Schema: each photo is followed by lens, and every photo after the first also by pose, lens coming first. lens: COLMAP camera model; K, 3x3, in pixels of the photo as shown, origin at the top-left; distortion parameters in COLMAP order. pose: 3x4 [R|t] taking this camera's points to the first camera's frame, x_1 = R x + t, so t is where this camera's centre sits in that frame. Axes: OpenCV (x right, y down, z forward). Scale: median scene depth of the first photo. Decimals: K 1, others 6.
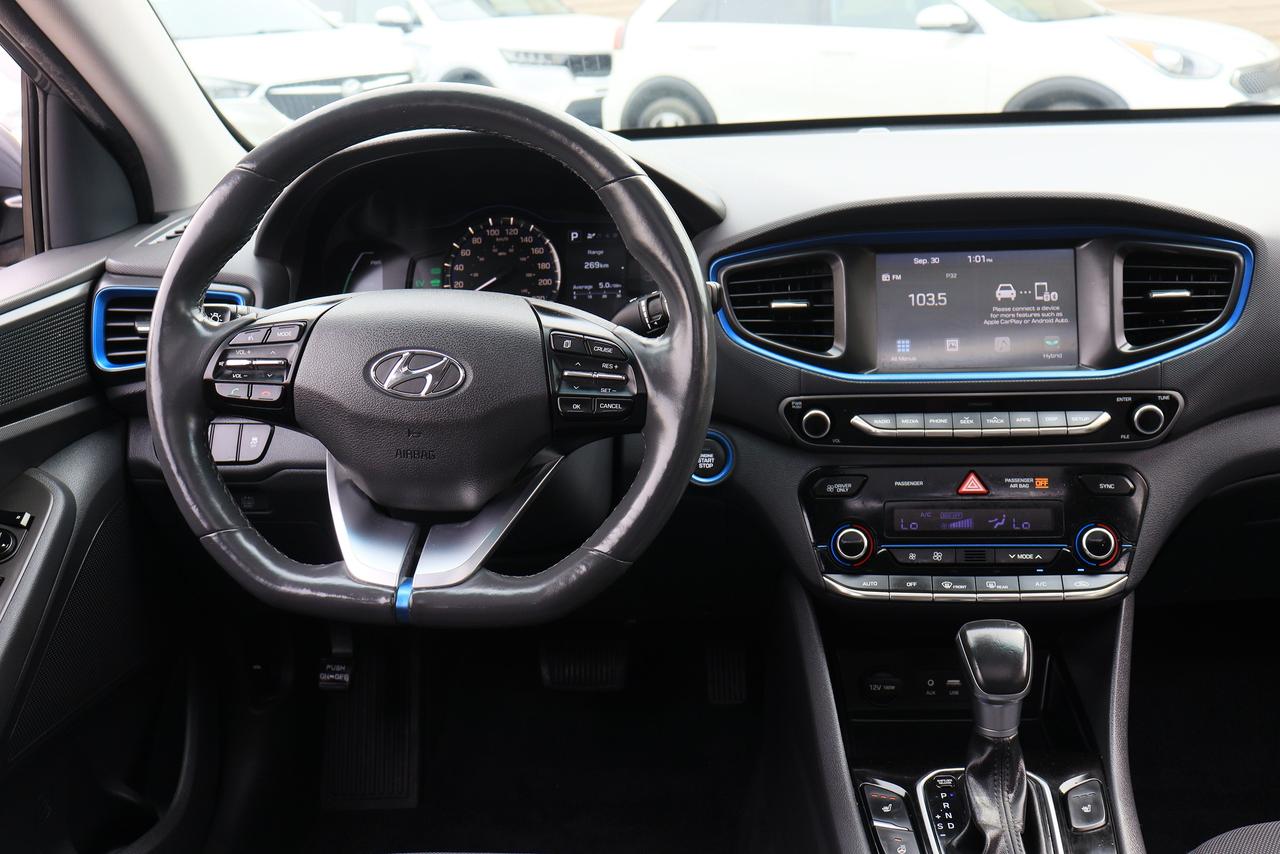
lens RADIAL K [[1306.9, 0, 640.0], [0, 1306.9, 427.0], [0, 0, 1]] dist [-0.161902, 0.215596]
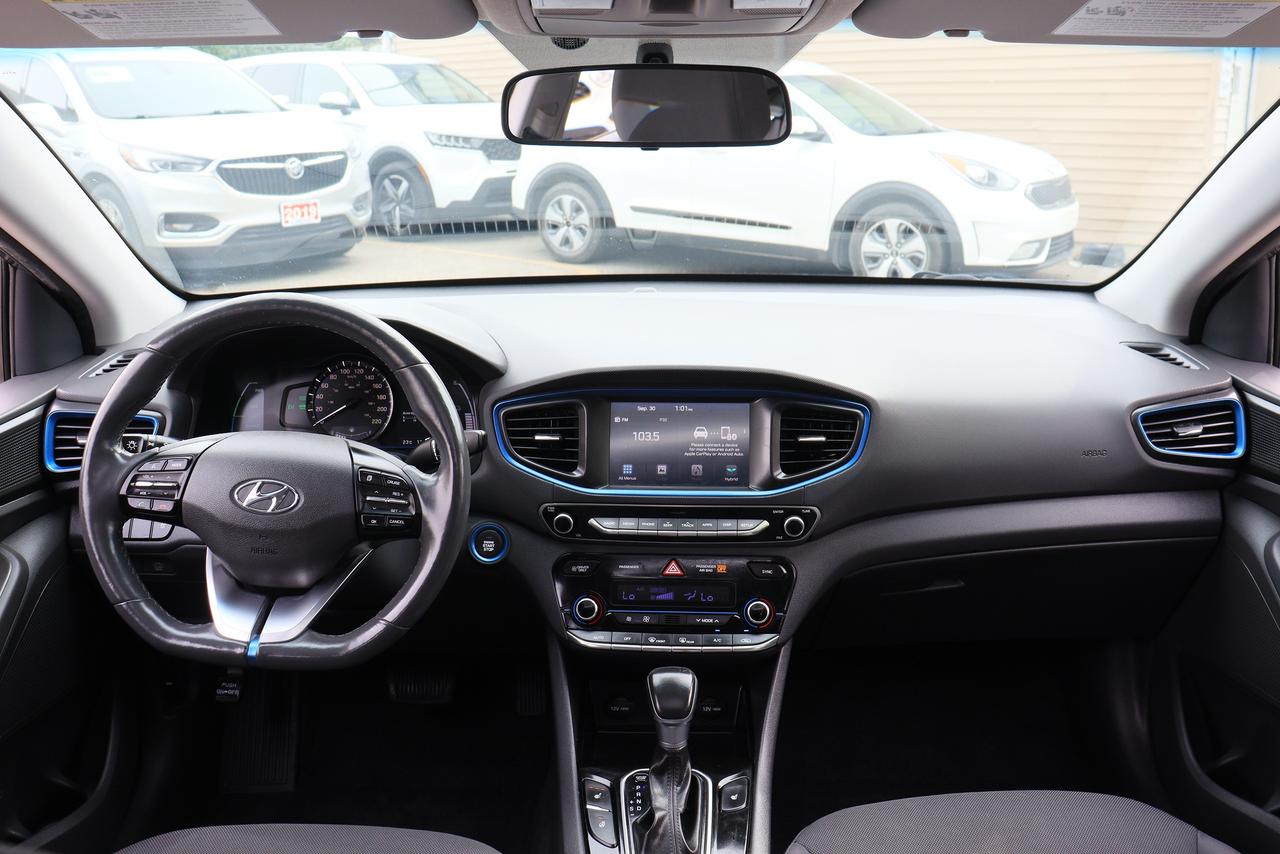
lens RADIAL K [[1157.6, 0, 667.5], [0, 1157.6, 426.3], [0, 0, 1]] dist [-0.193225, 0.179737]
pose [[0.994867, 0.024274, 0.098236, 0.126364], [-0.021918, 0.999447, -0.024990, -0.081510], [-0.098788, 0.022708, 0.994849, -0.264695]]
